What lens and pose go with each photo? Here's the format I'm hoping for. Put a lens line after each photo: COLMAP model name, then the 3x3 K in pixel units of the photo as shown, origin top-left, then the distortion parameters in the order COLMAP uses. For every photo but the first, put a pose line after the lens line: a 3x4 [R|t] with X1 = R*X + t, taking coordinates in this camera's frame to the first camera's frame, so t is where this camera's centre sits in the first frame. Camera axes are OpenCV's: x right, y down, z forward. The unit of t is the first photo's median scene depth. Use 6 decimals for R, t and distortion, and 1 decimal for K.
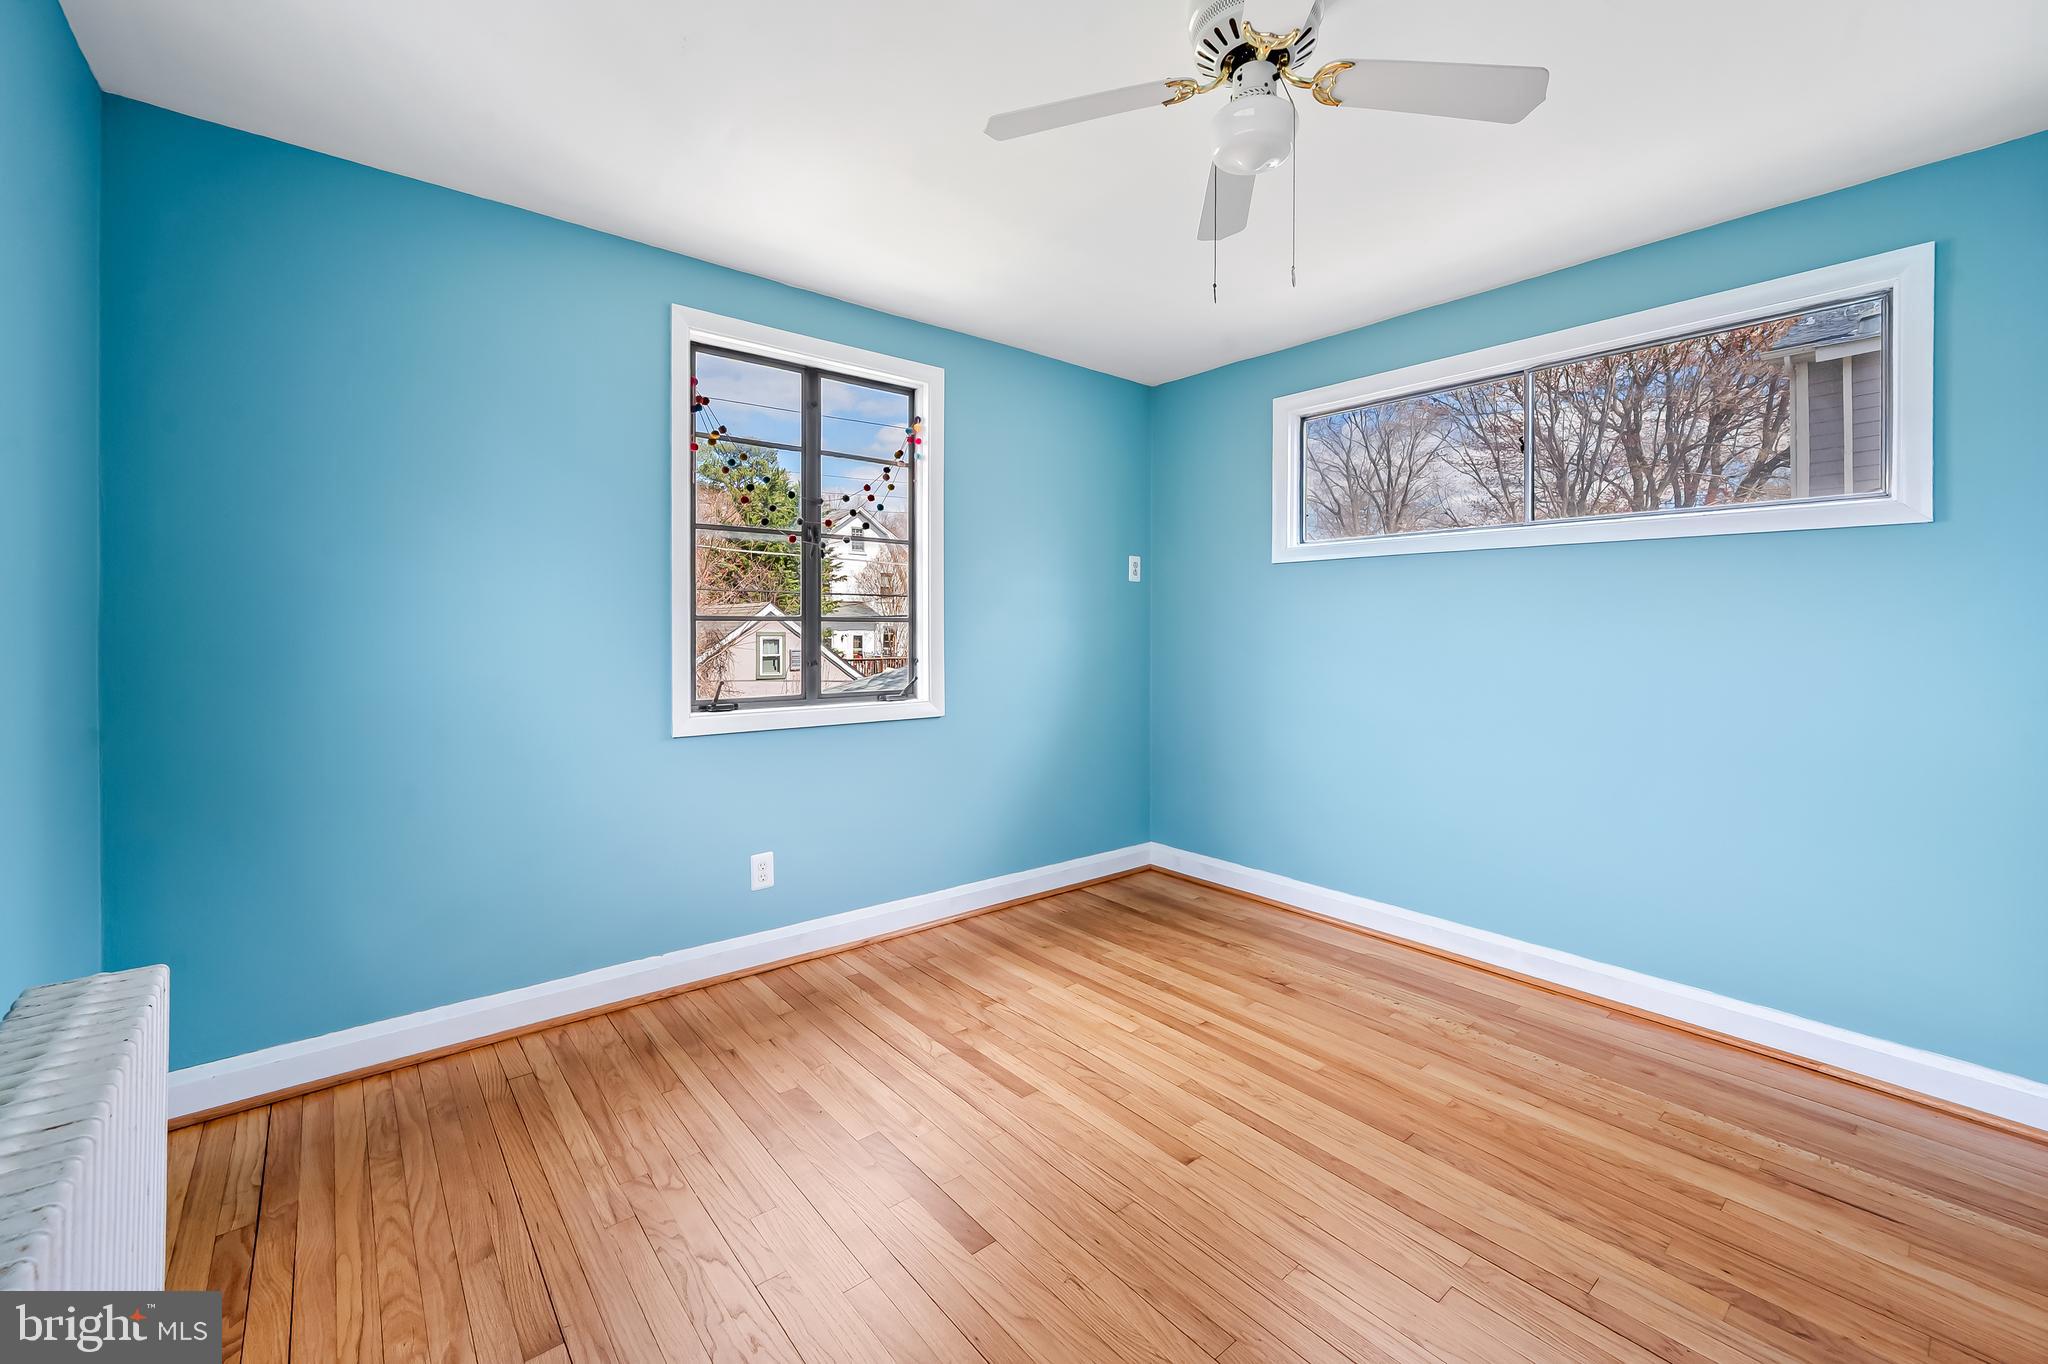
lens RADIAL K [[839.5, 0, 1032.5], [0, 839.5, 629.4], [0, 0, 1]] dist [0.001346, -0.000533]
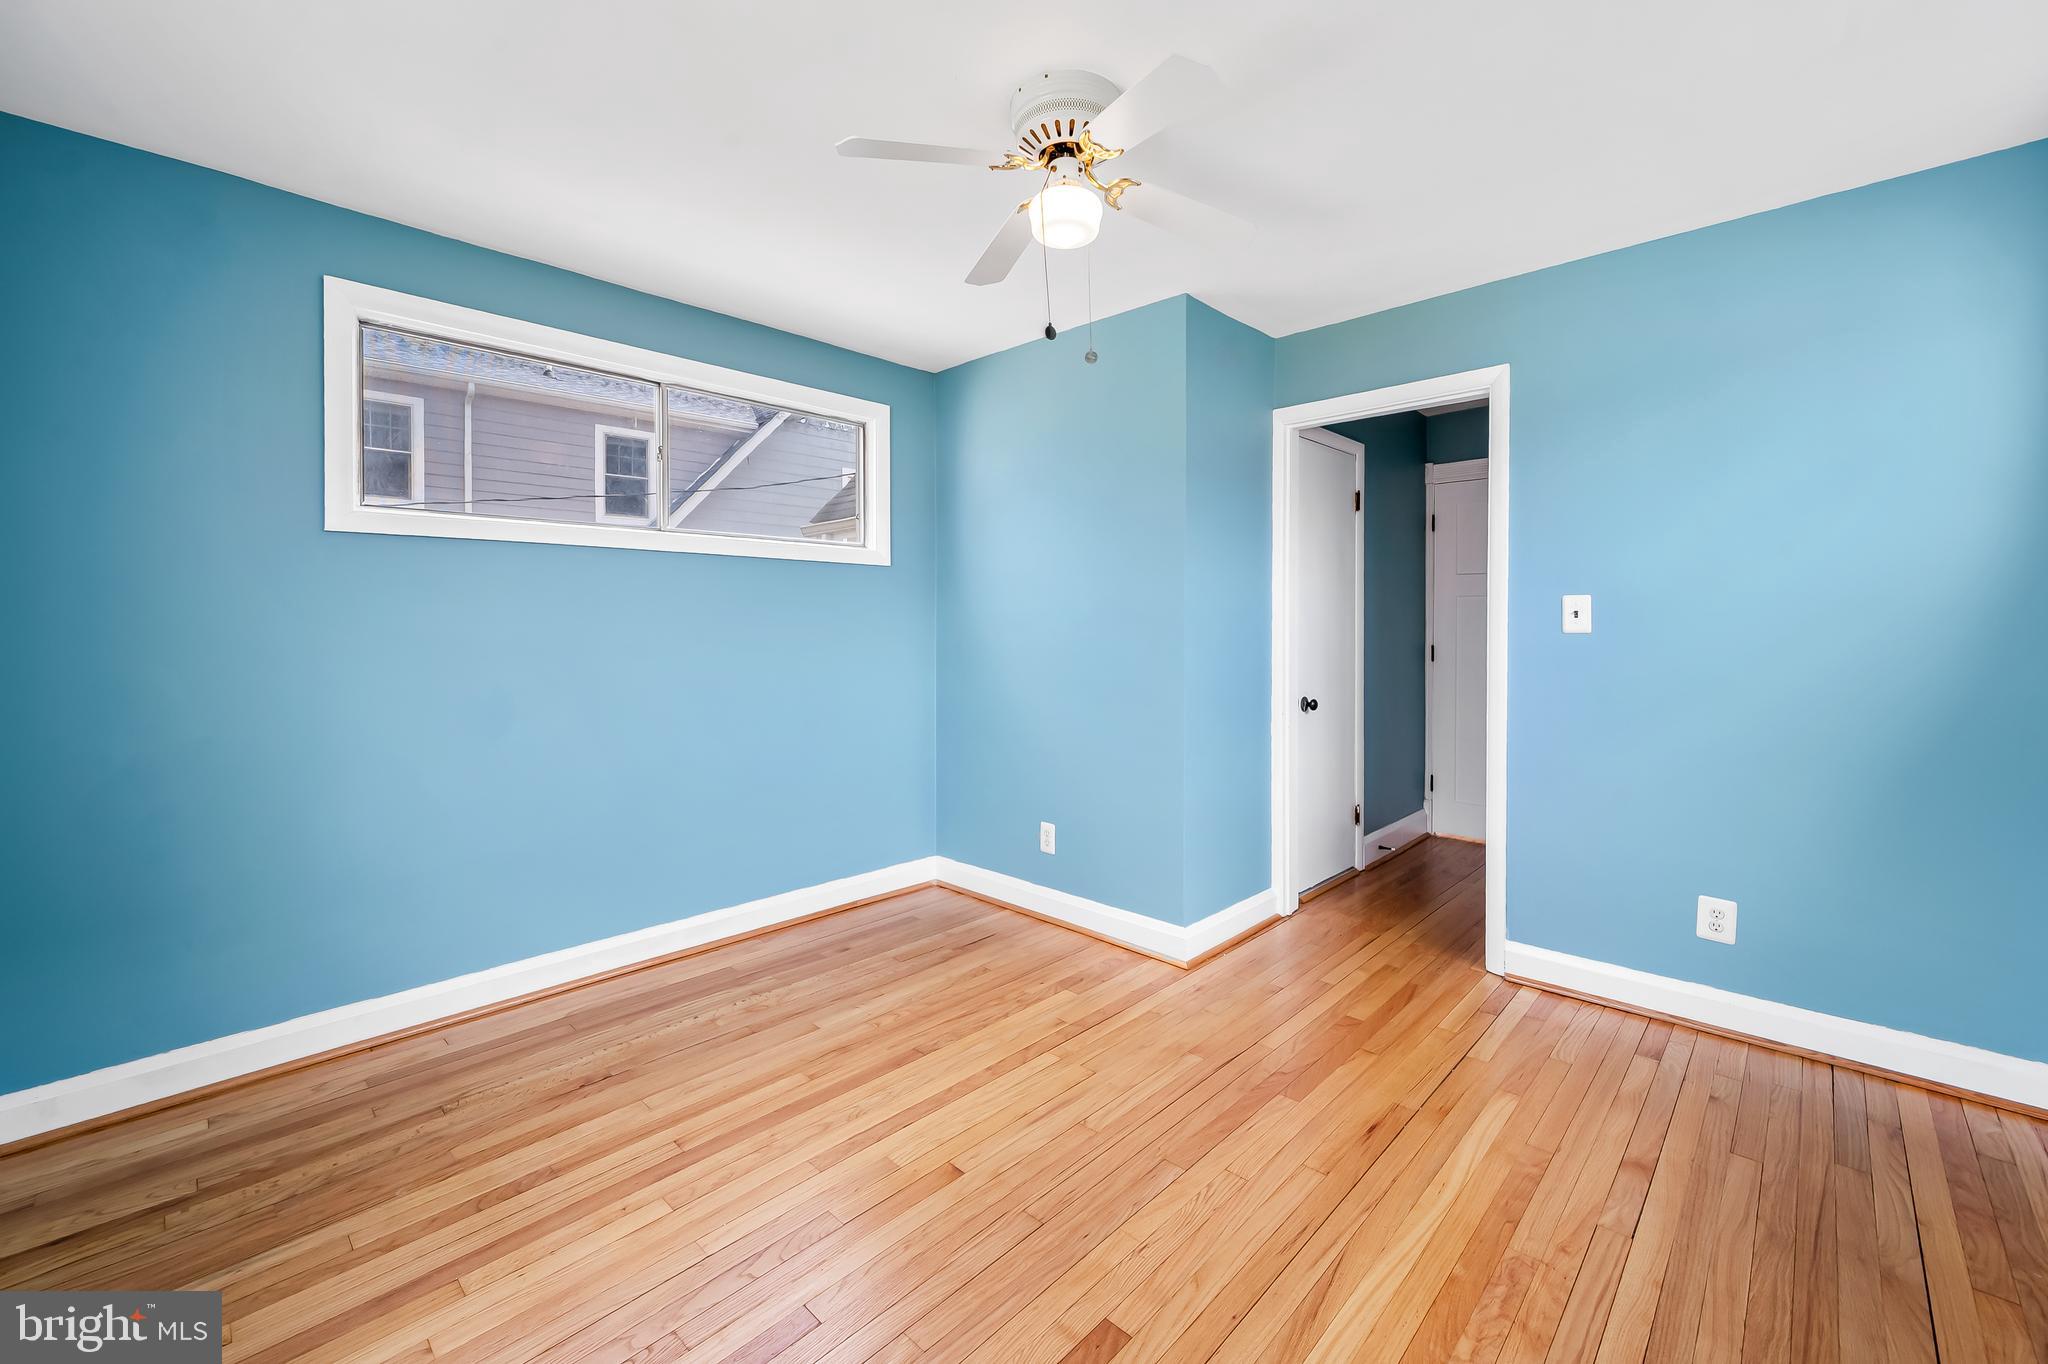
lens RADIAL K [[839.5, 0, 1032.5], [0, 839.5, 620.6], [0, 0, 1]] dist [0.001346, -0.000533]
pose [[-0.117704, -0.002134, 0.993046, -0.580884], [0.002830, 0.999993, 0.002484, -0.012657], [-0.993045, 0.003103, -0.117698, 0.740982]]
